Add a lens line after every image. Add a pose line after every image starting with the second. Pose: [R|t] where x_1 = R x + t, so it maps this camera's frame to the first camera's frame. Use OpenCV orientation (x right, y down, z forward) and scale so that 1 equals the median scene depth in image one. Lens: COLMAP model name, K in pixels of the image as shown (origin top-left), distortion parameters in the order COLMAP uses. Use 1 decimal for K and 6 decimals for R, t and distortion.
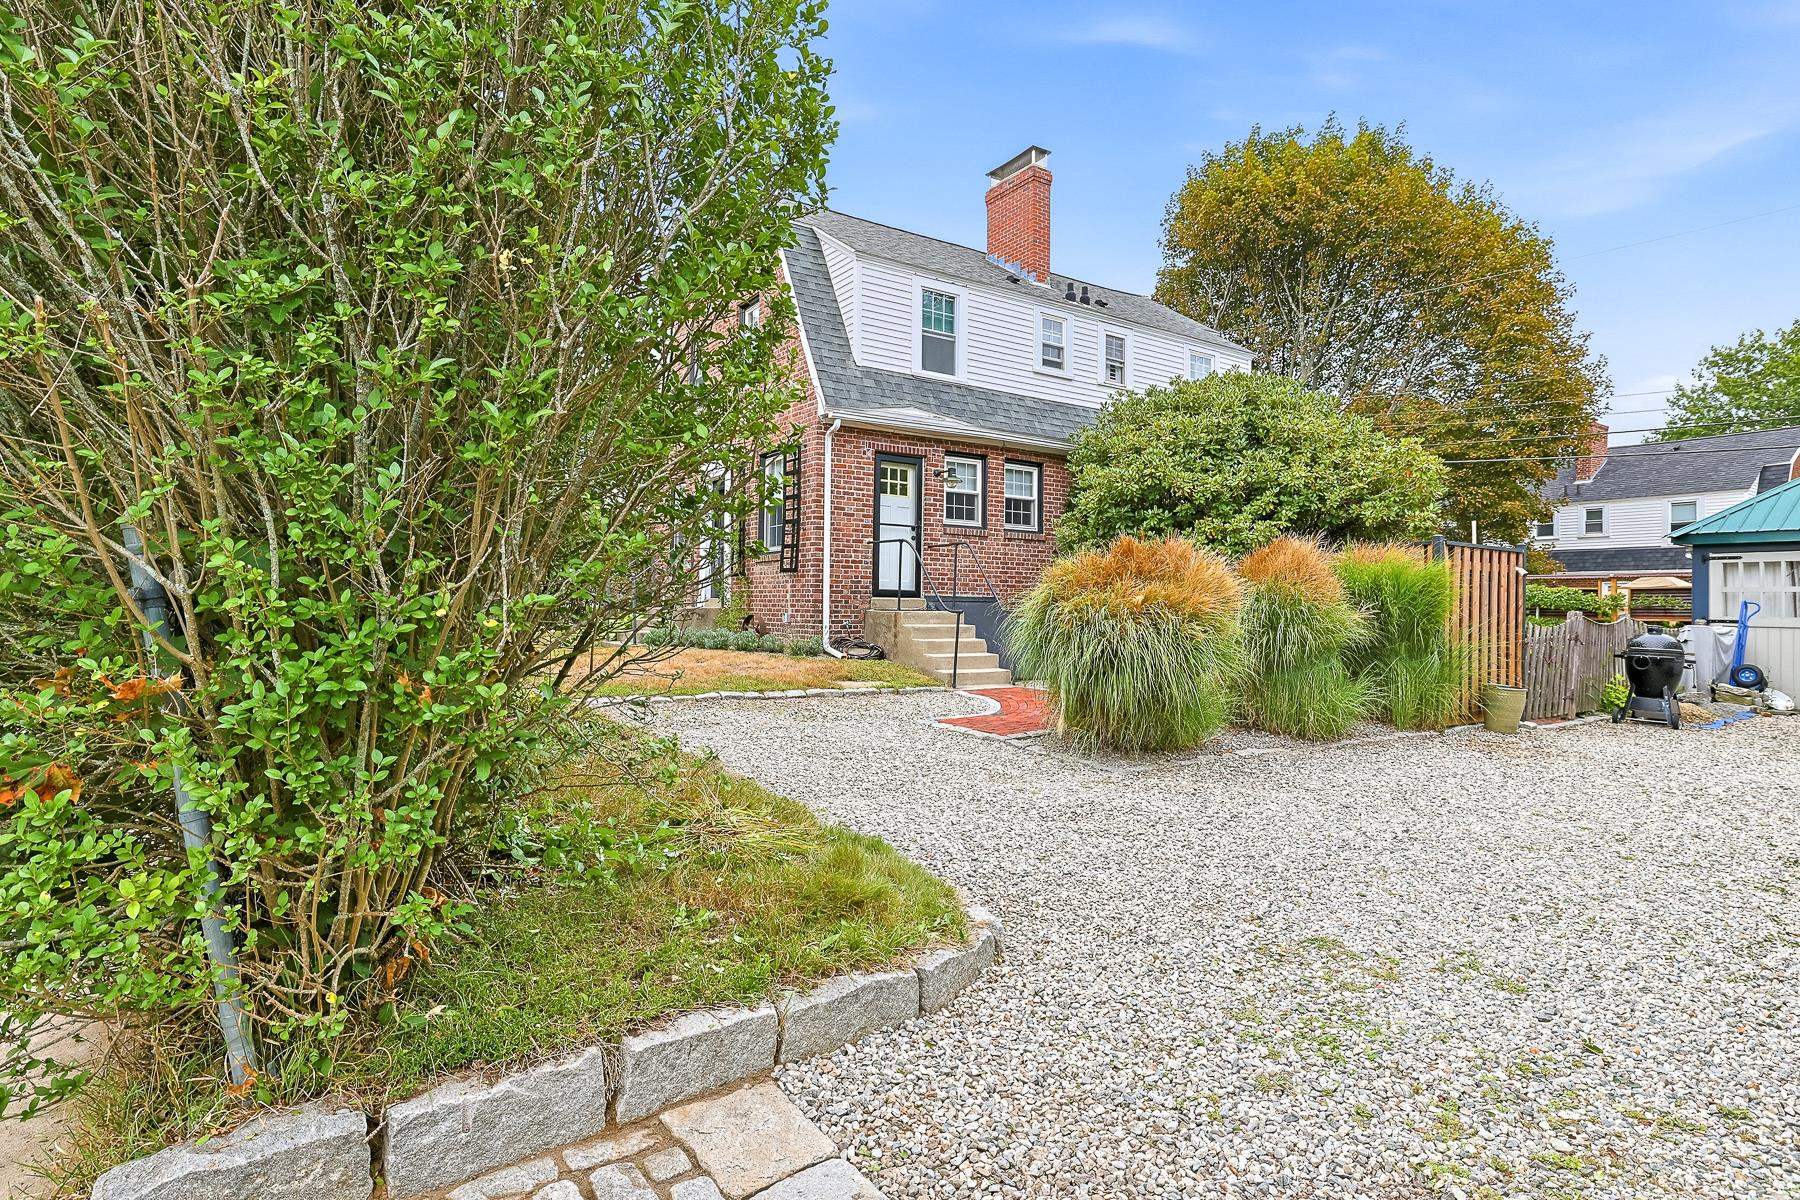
lens RADIAL K [[914.2, 0, 904.0], [0, 914.2, 596.8], [0, 0, 1]] dist [-0.025102, 0.000238]
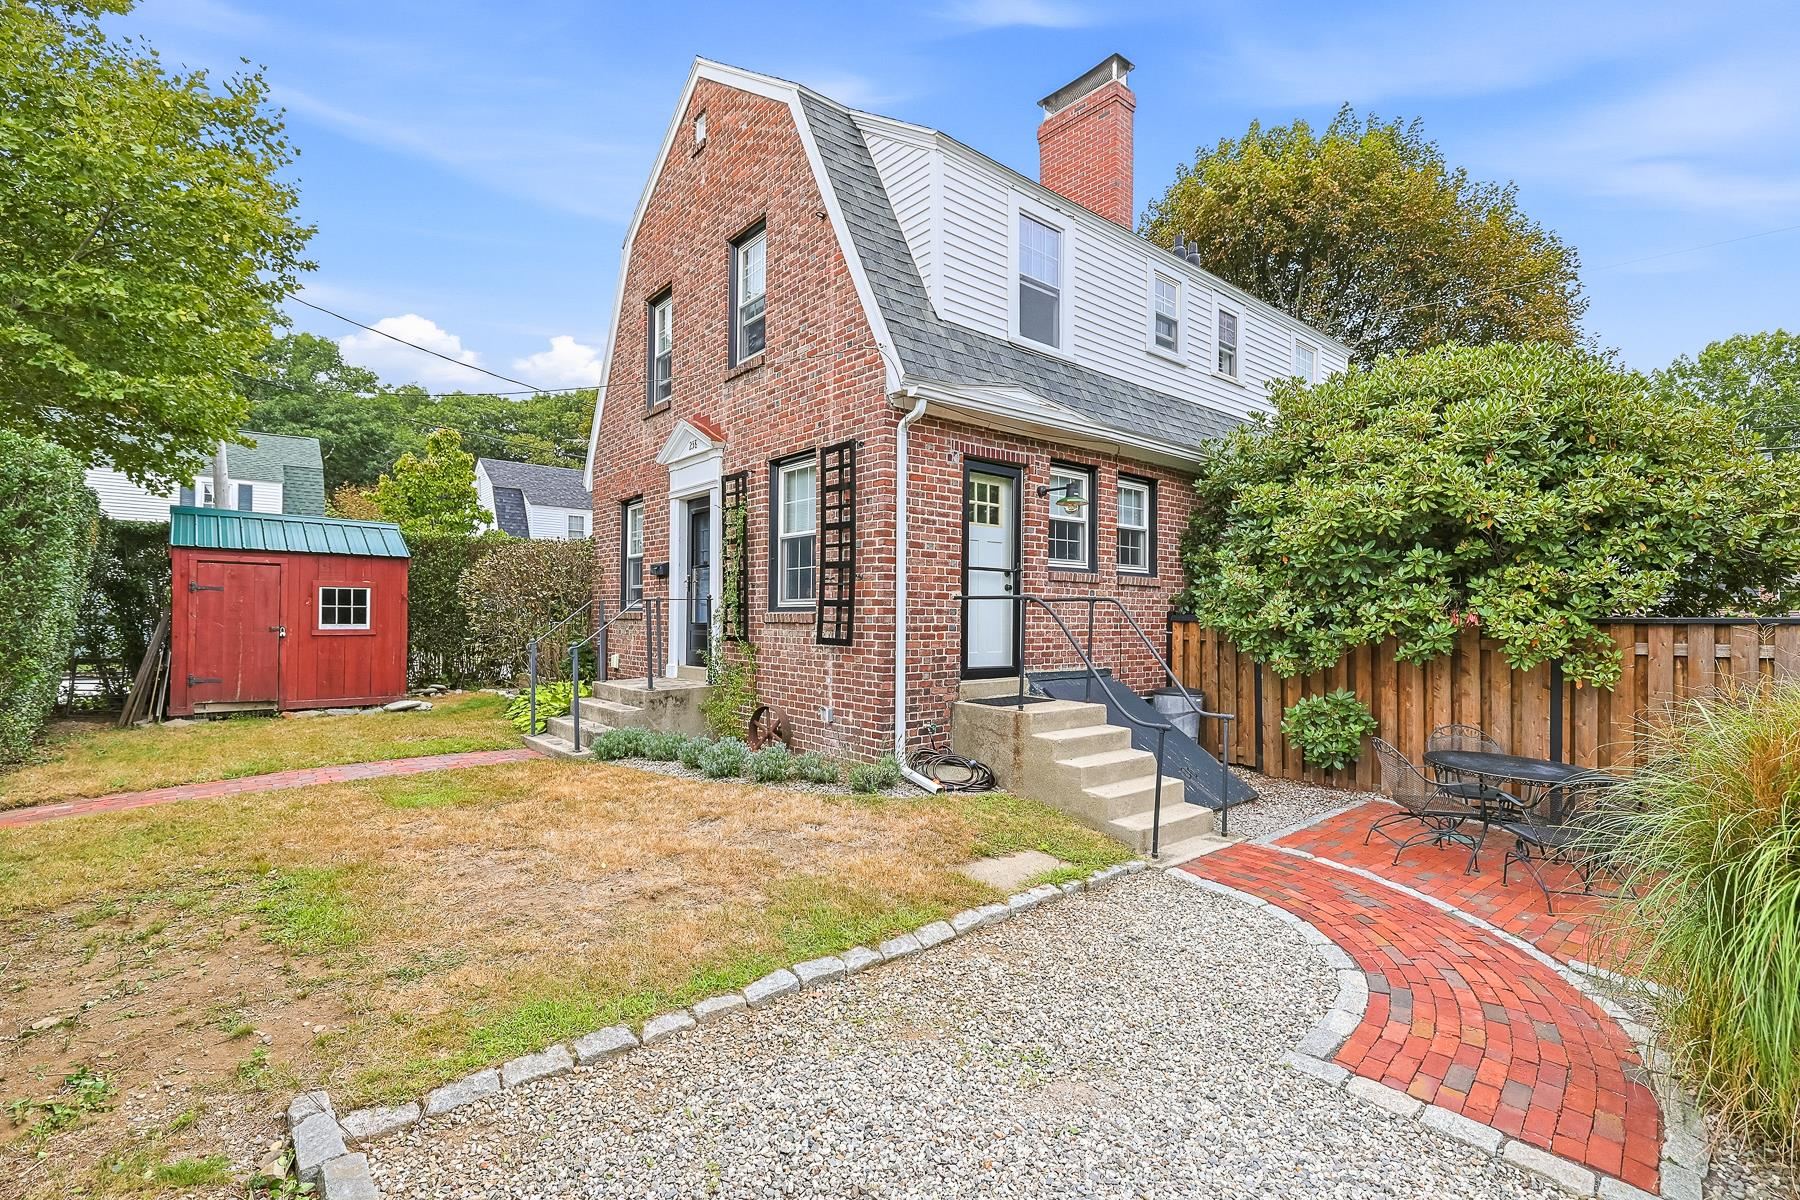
lens RADIAL K [[806.6, 0, 897.7], [0, 806.6, 618.5], [0, 0, 1]] dist [0.003267, -0.001292]
pose [[0.993588, -0.006839, 0.112850, -0.138966], [0.005111, 0.999865, 0.015596, -0.051636], [-0.112942, -0.014920, 0.993490, 0.423062]]
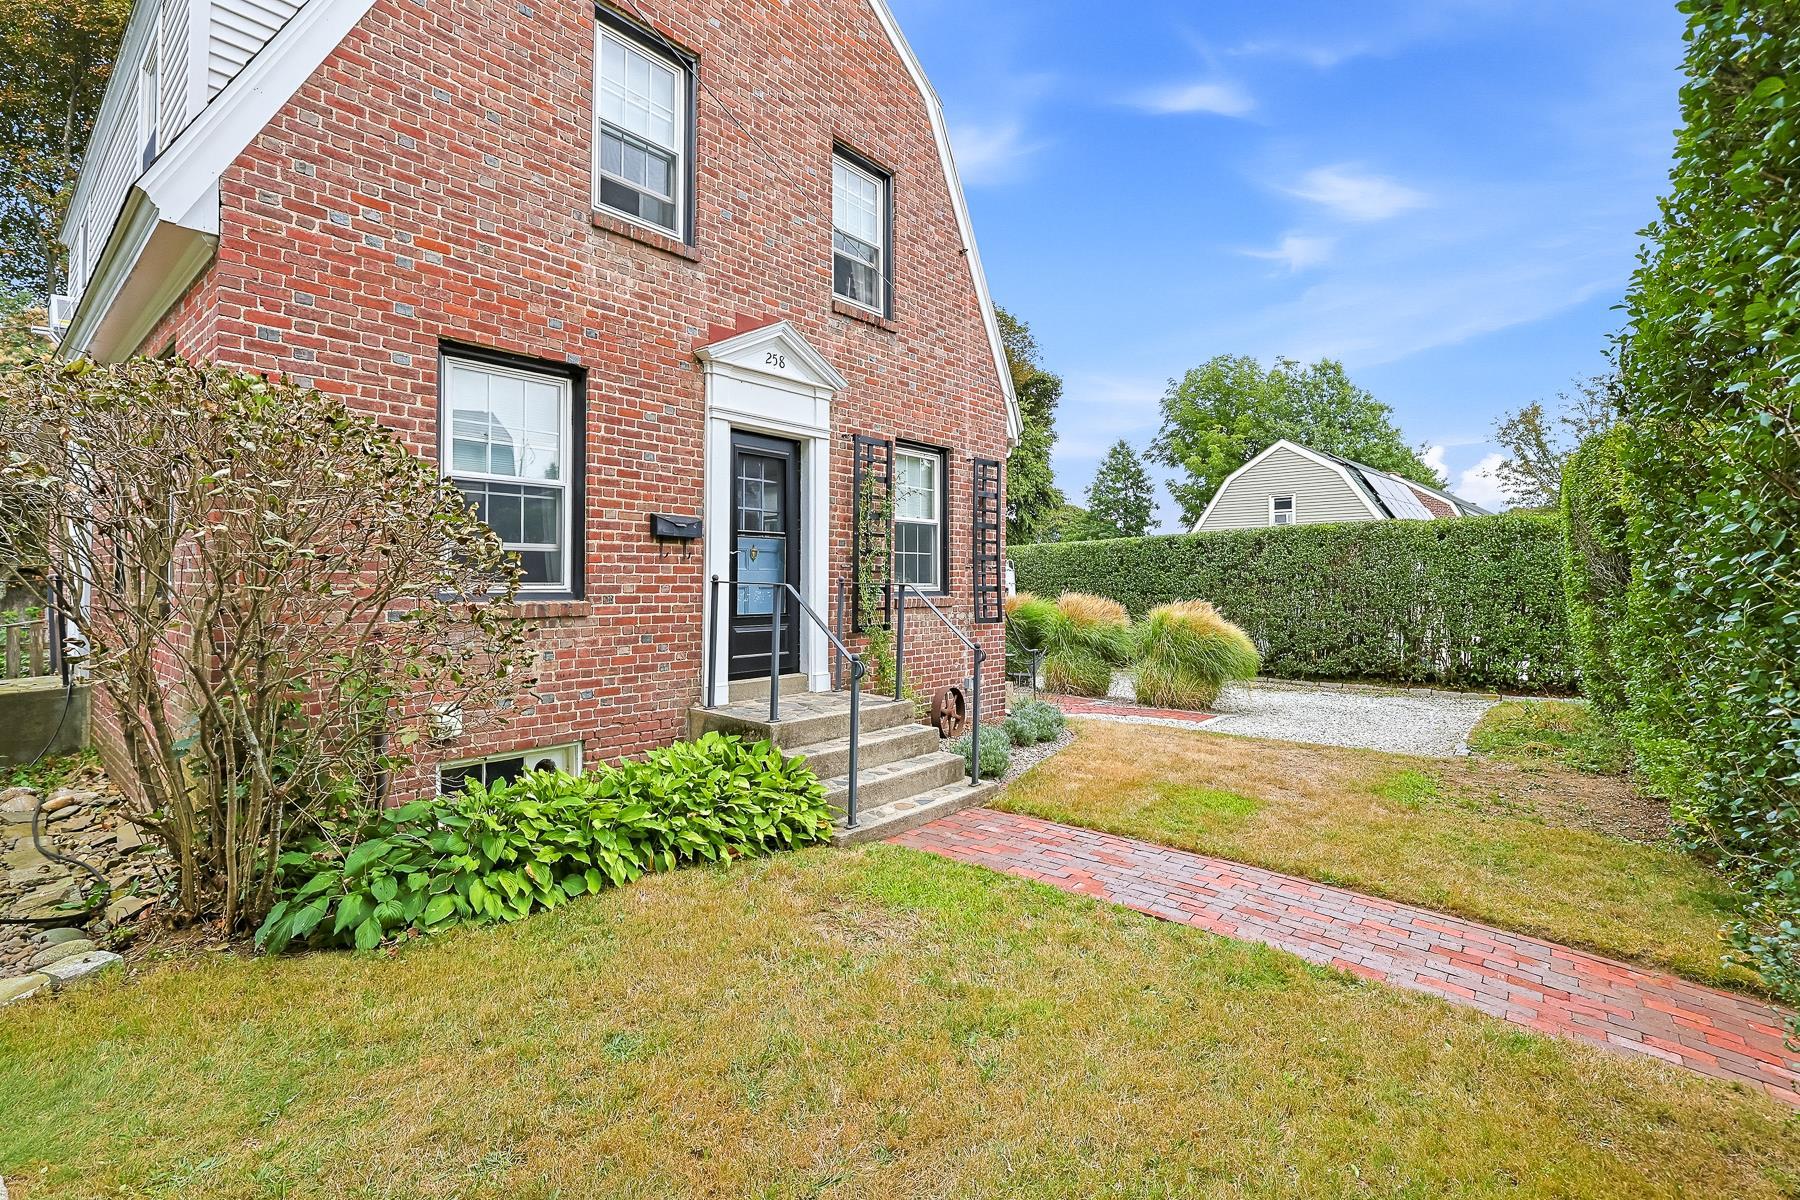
lens RADIAL K [[804.4, 0, 907.9], [0, 804.4, 586.7], [0, 0, 1]] dist [0.000876, -0.000491]
pose [[-0.279471, -0.012819, 0.960069, -0.729733], [-0.011587, 0.999883, 0.009977, -0.060613], [-0.960084, -0.008336, -0.279587, 1.202000]]
